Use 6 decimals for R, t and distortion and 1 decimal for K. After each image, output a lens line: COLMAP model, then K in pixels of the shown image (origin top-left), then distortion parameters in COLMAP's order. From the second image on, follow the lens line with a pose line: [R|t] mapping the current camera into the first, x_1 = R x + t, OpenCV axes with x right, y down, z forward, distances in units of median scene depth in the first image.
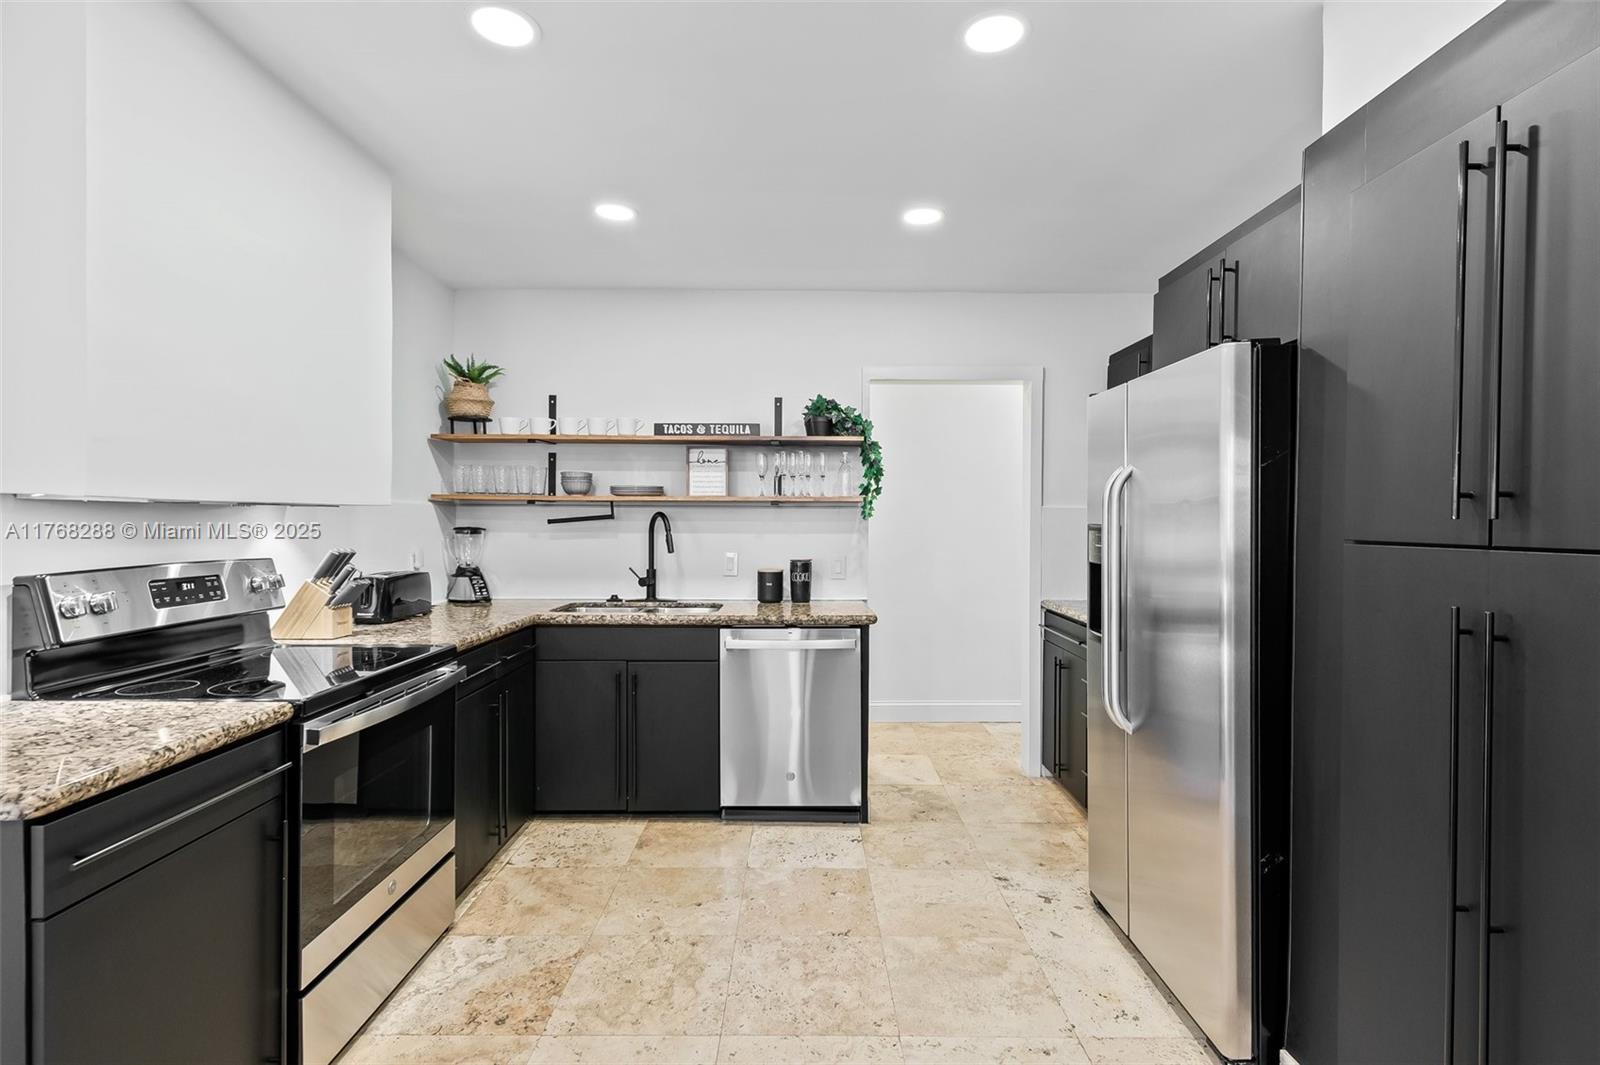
lens RADIAL K [[756.7, 0, 826.4], [0, 756.7, 520.5], [0, 0, 1]] dist [0.017360, -0.006008]
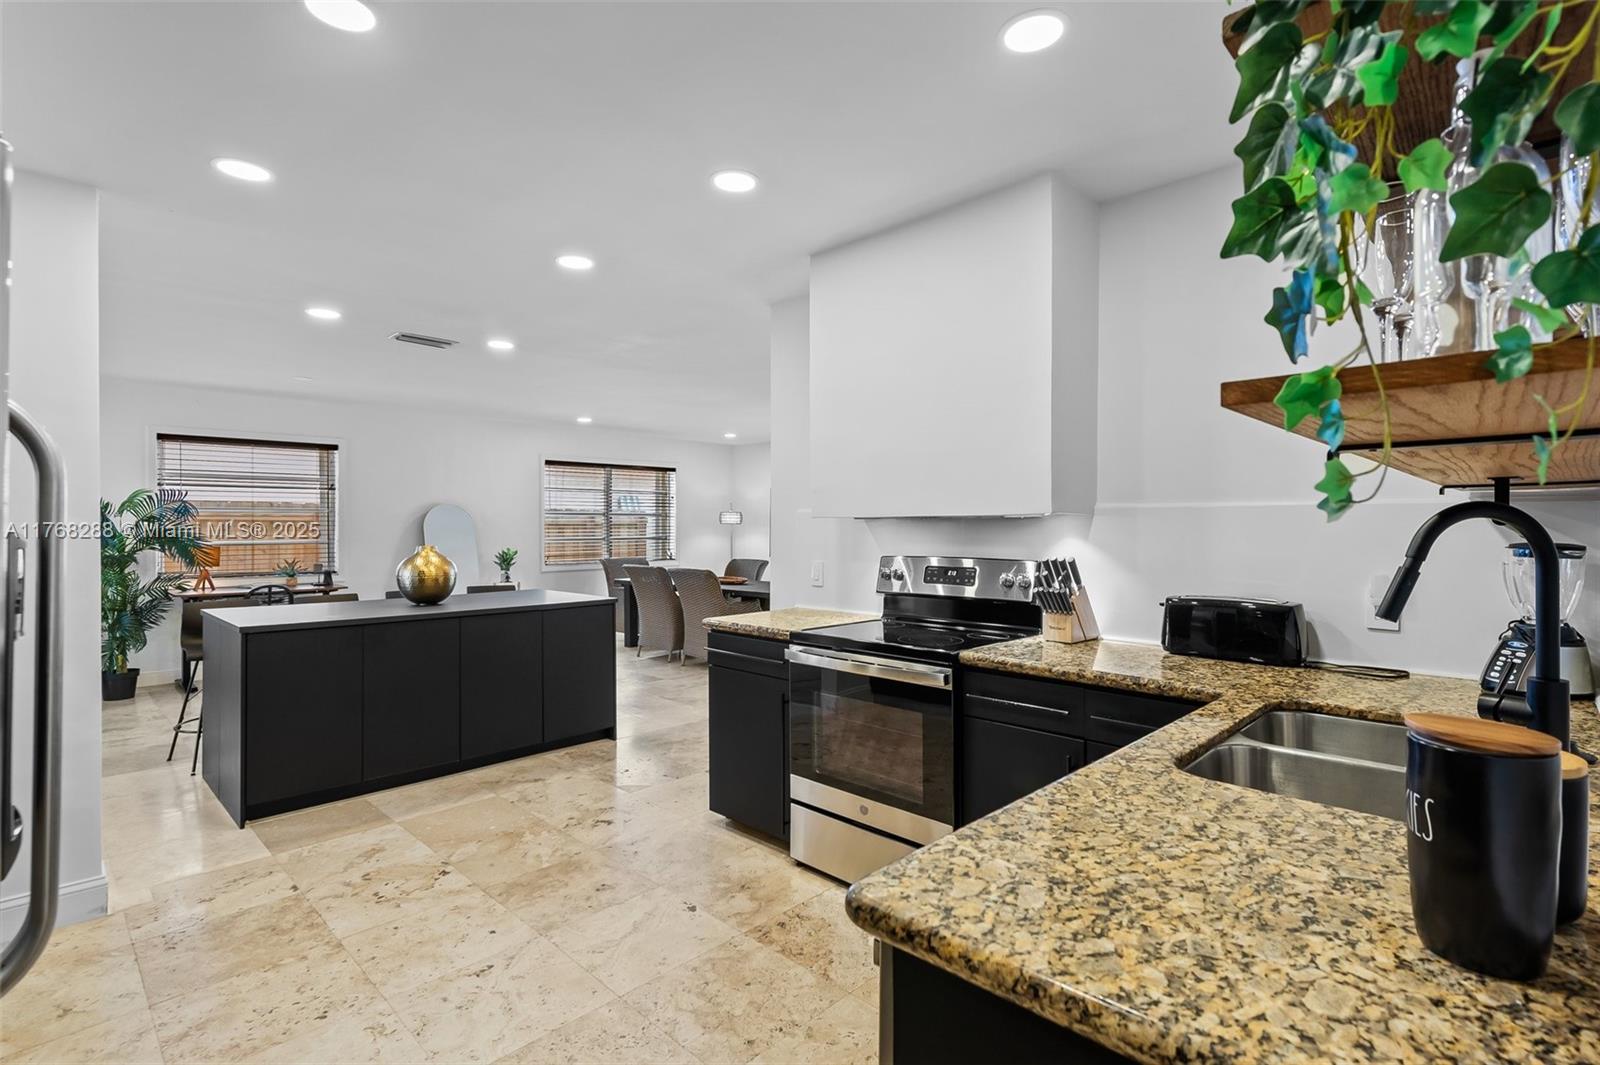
lens RADIAL K [[756.7, 0, 795.9], [0, 756.7, 534.0], [0, 0, 1]] dist [0.017360, -0.006008]
pose [[-0.729110, -0.003711, -0.684386, 0.398086], [-0.003202, 0.999993, -0.002010, 0.012913], [0.684389, 0.000726, -0.729117, 1.841461]]
